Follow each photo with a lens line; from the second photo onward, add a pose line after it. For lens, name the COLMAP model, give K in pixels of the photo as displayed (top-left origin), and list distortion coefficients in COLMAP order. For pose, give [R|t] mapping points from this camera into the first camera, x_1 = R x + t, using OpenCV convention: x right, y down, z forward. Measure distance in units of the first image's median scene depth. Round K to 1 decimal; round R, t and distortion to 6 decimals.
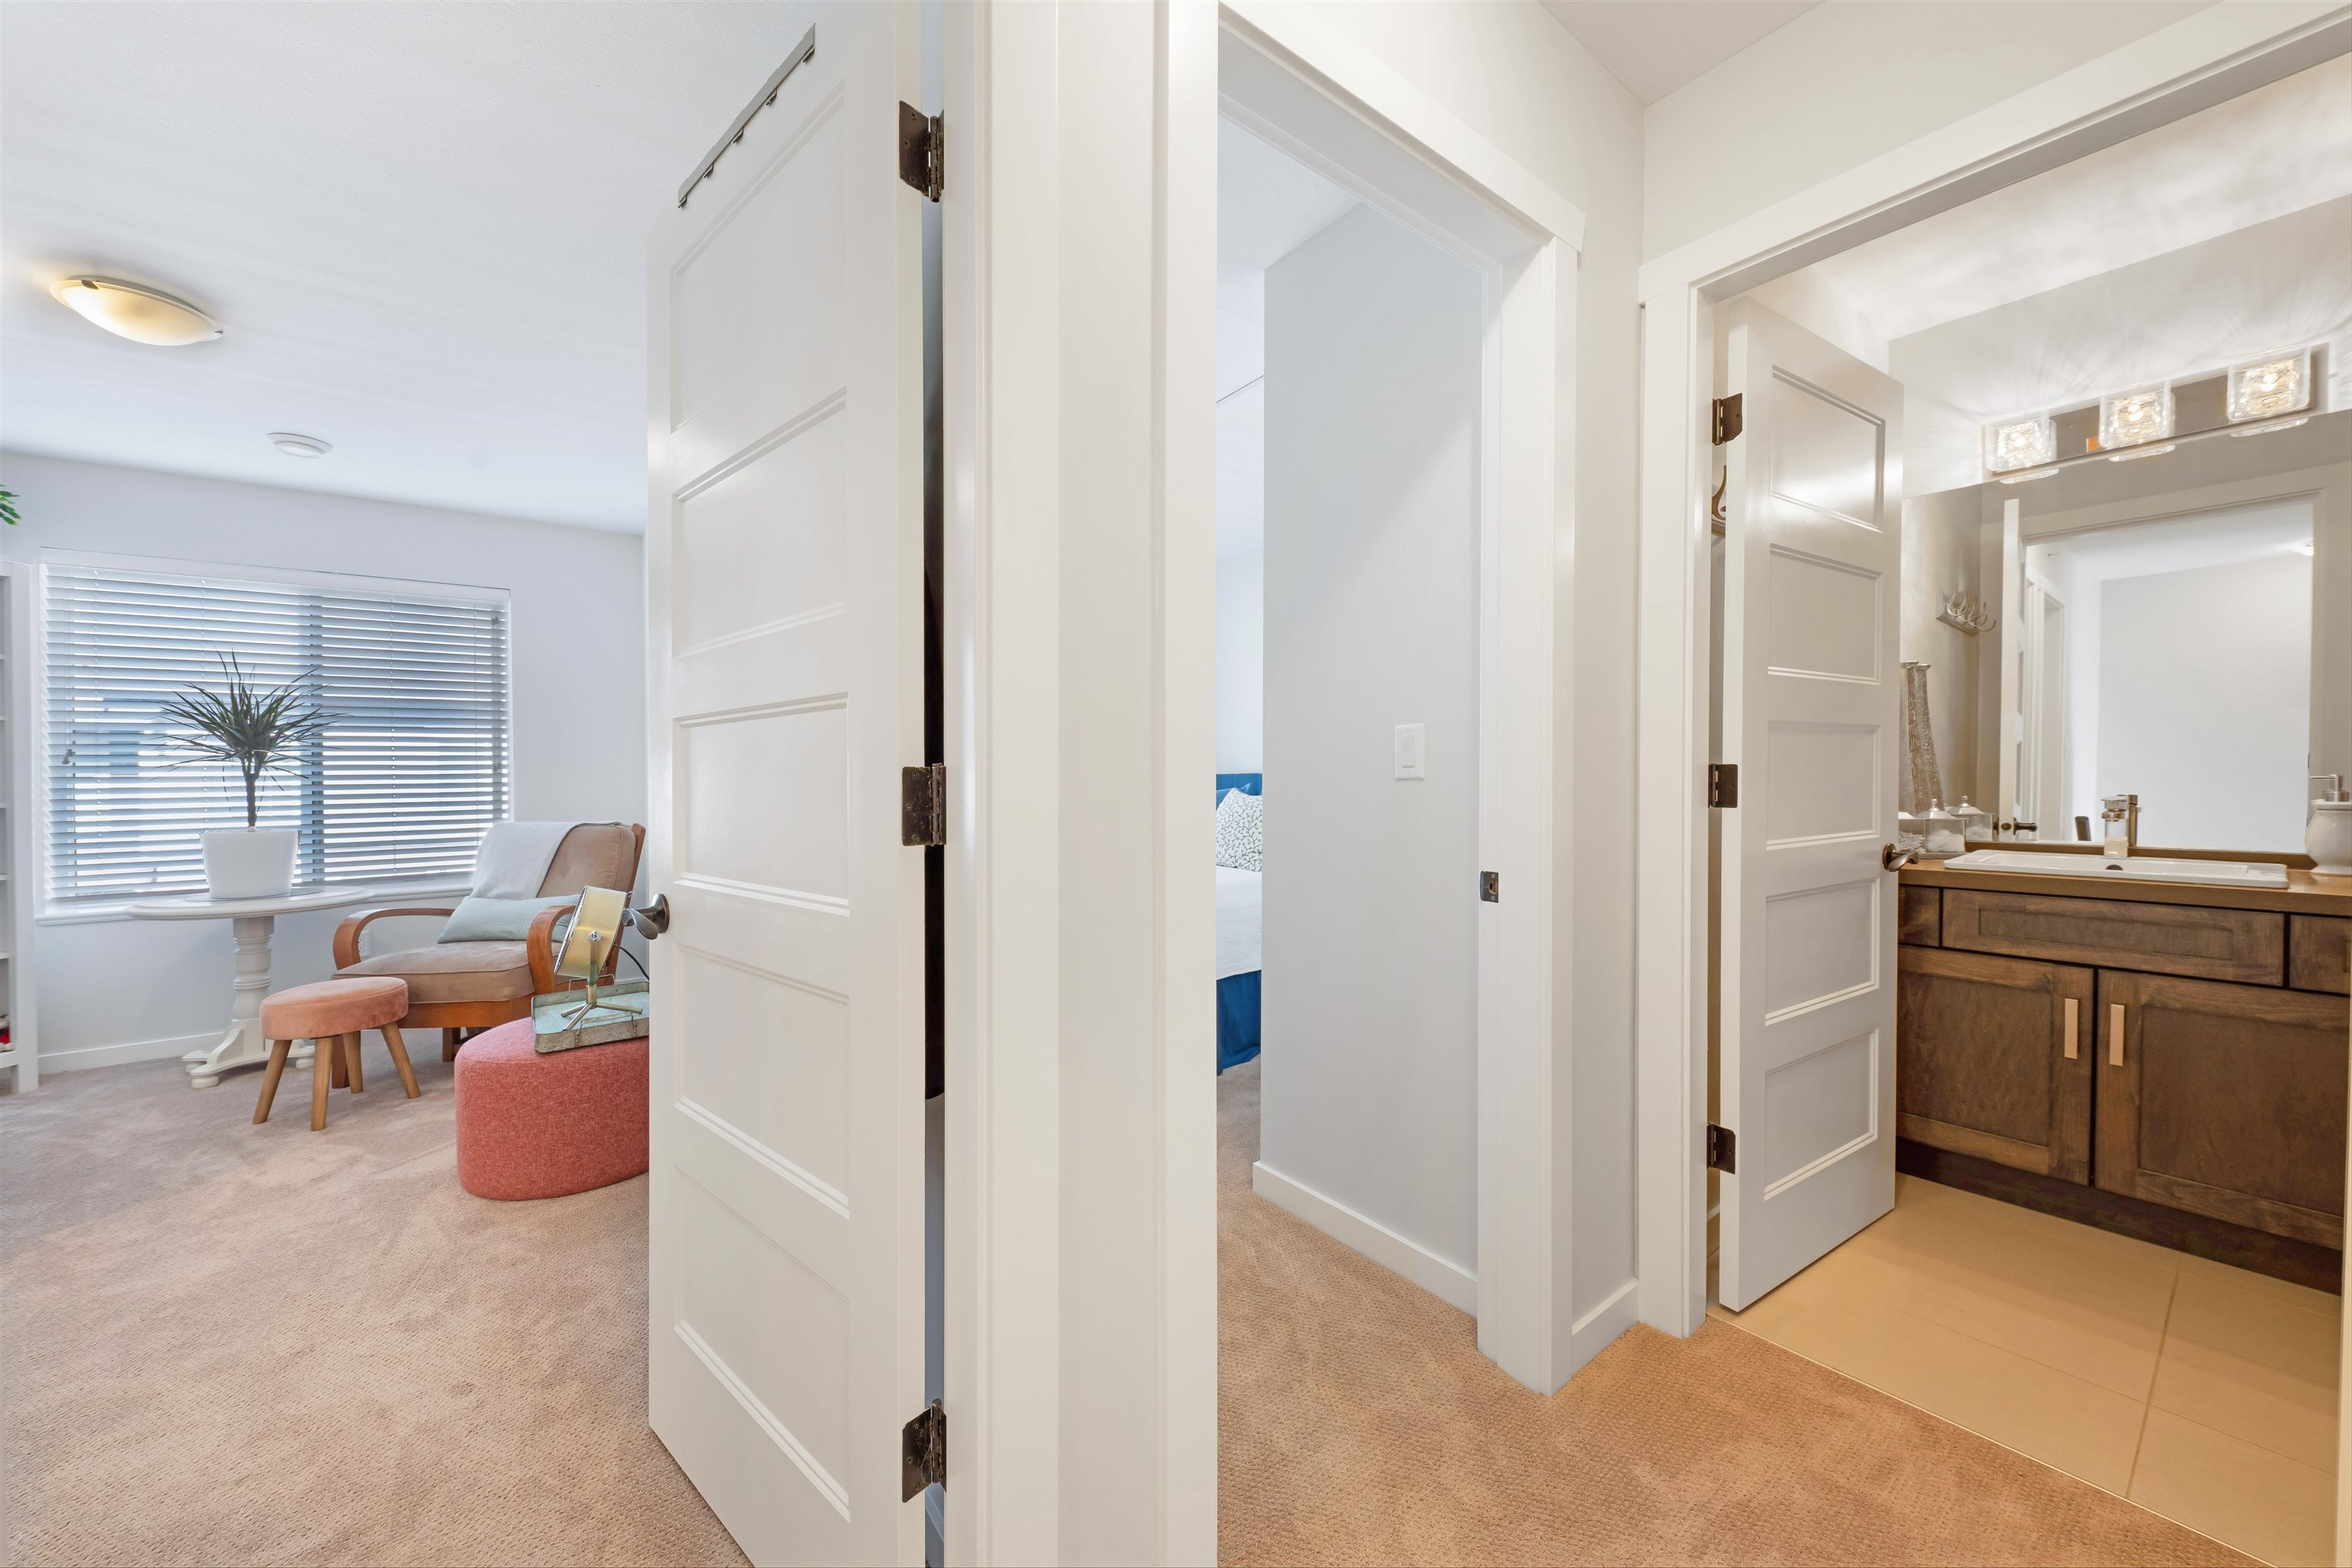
lens RADIAL K [[839.8, 0, 1176.0], [0, 839.8, 784.0], [0, 0, 1]] dist [0.027645, -0.015257]
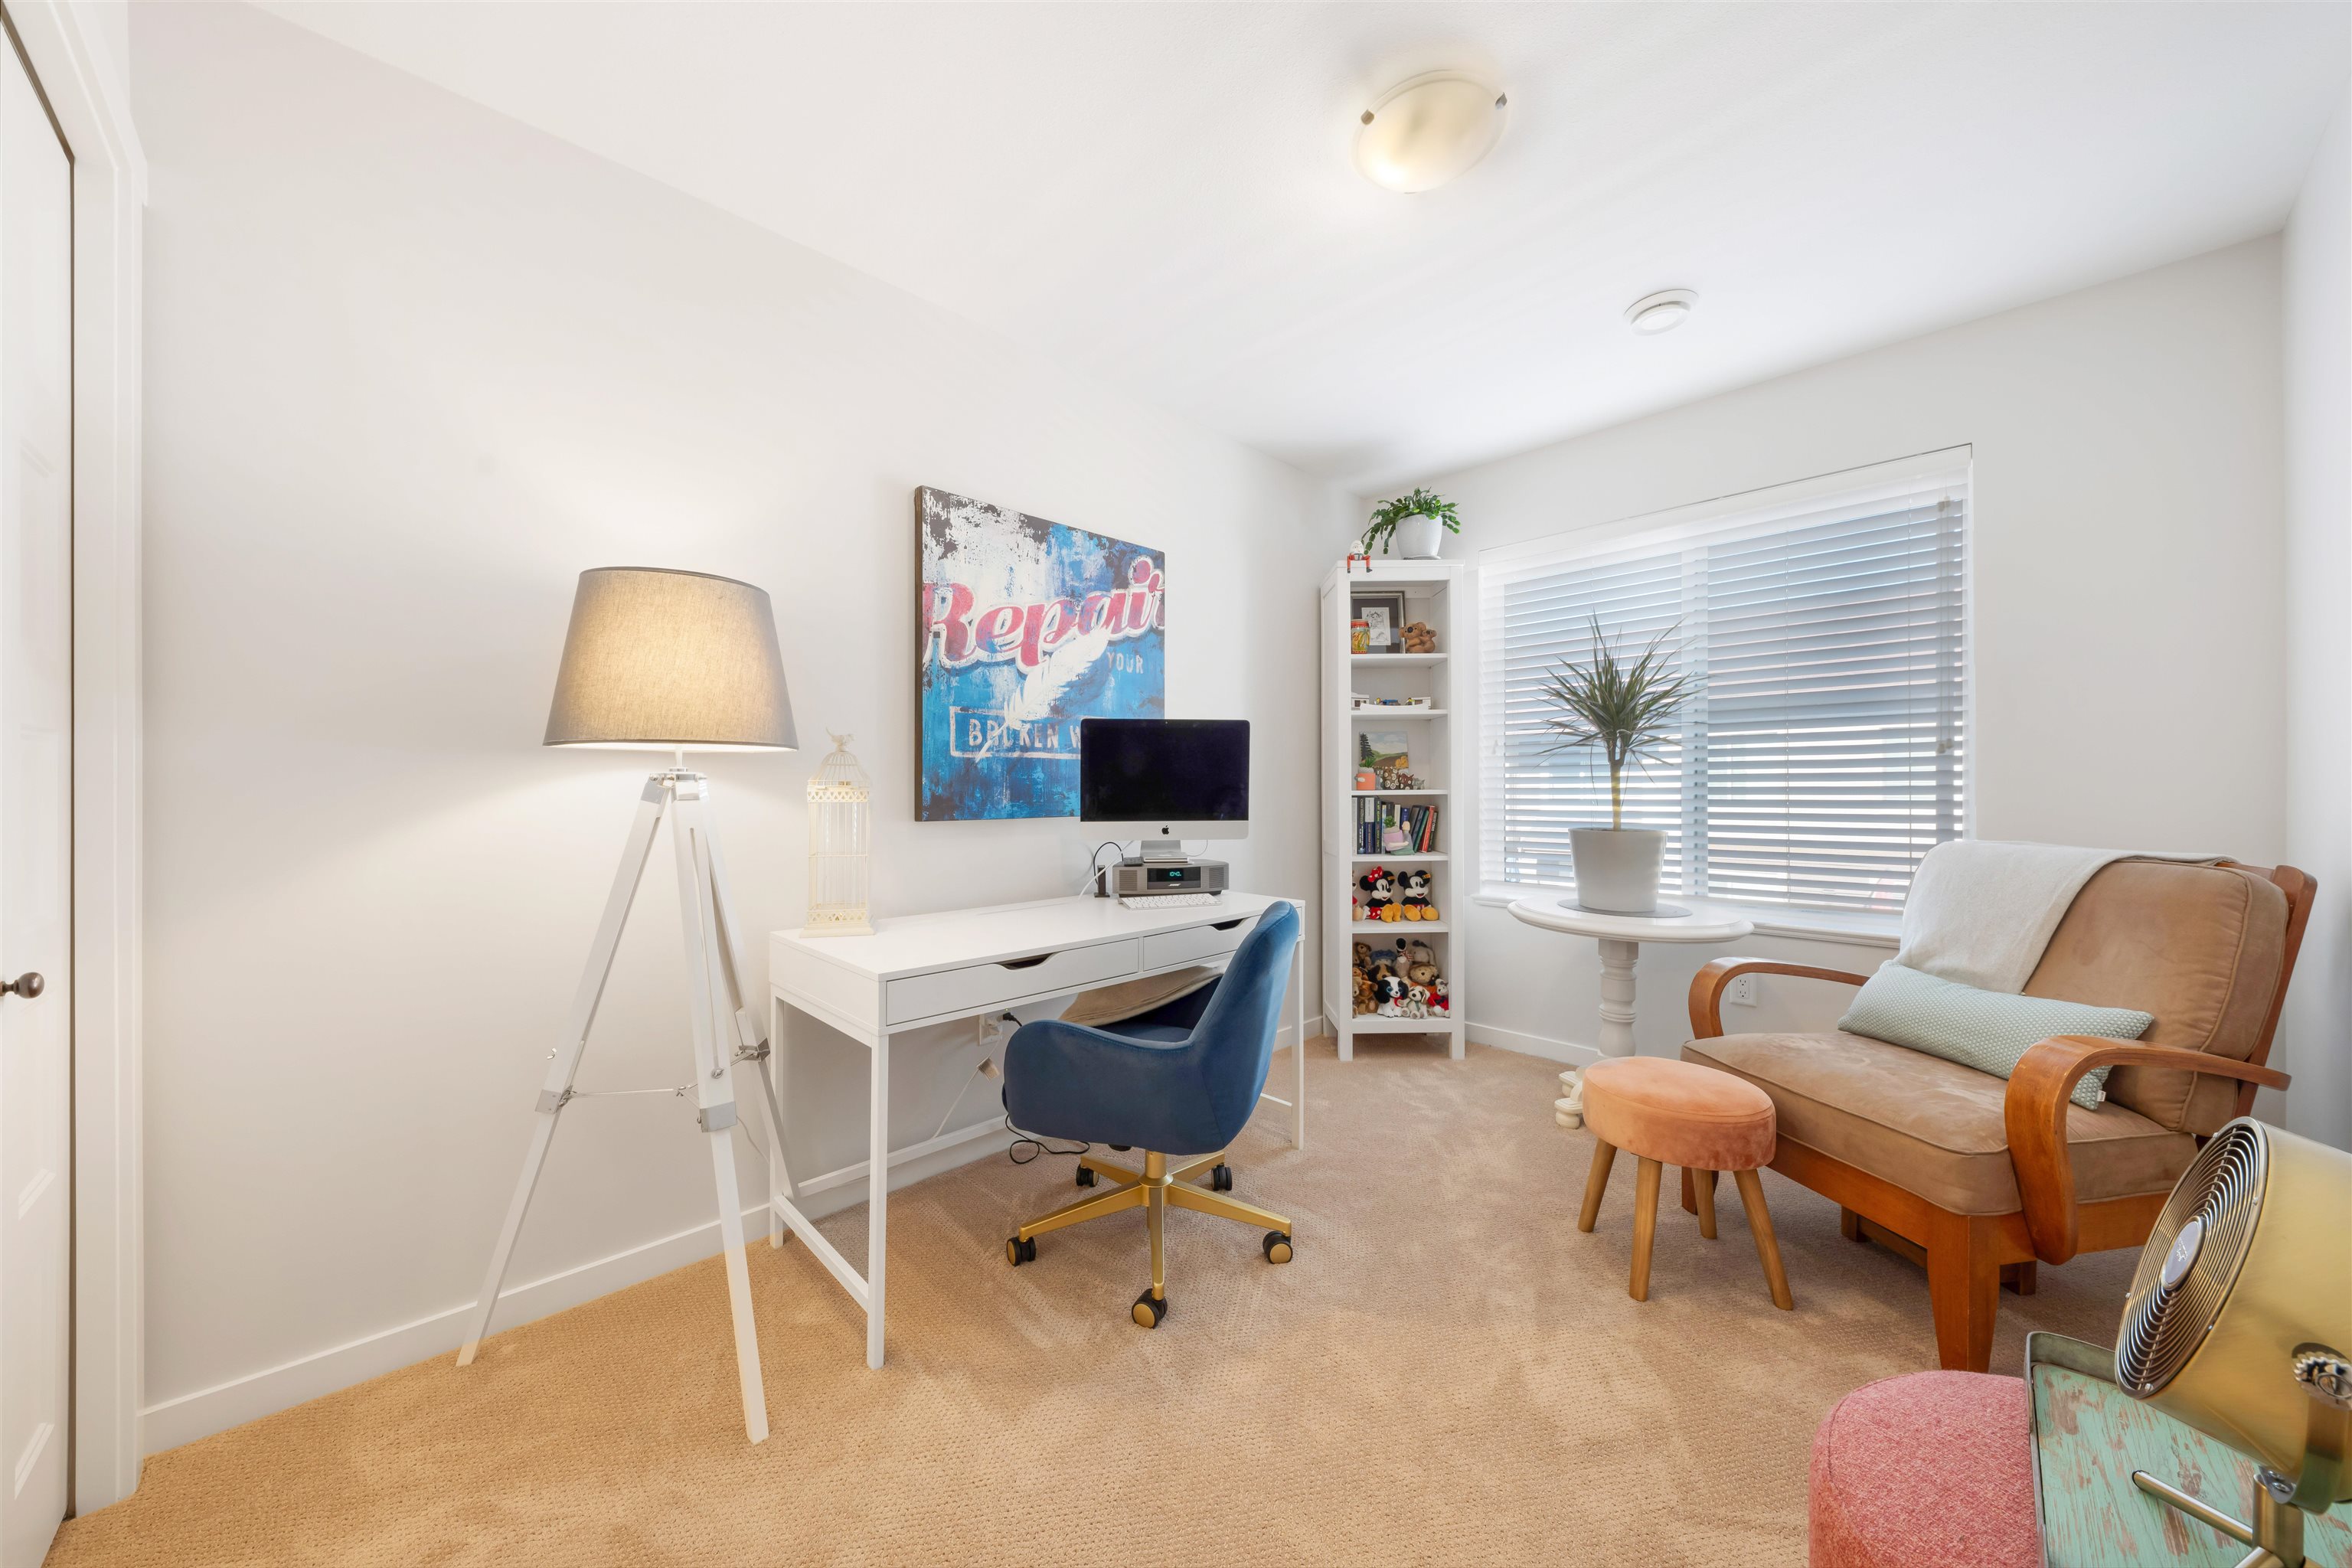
lens RADIAL K [[806.0, 0, 1176.0], [0, 806.0, 784.0], [0, 0, 1]] dist [0.000856, -0.000113]
pose [[0.131998, 0.004967, -0.991238, -0.389954], [-0.012818, 0.999912, 0.003304, 0.013511], [0.991167, 0.012269, 0.132050, 0.492092]]
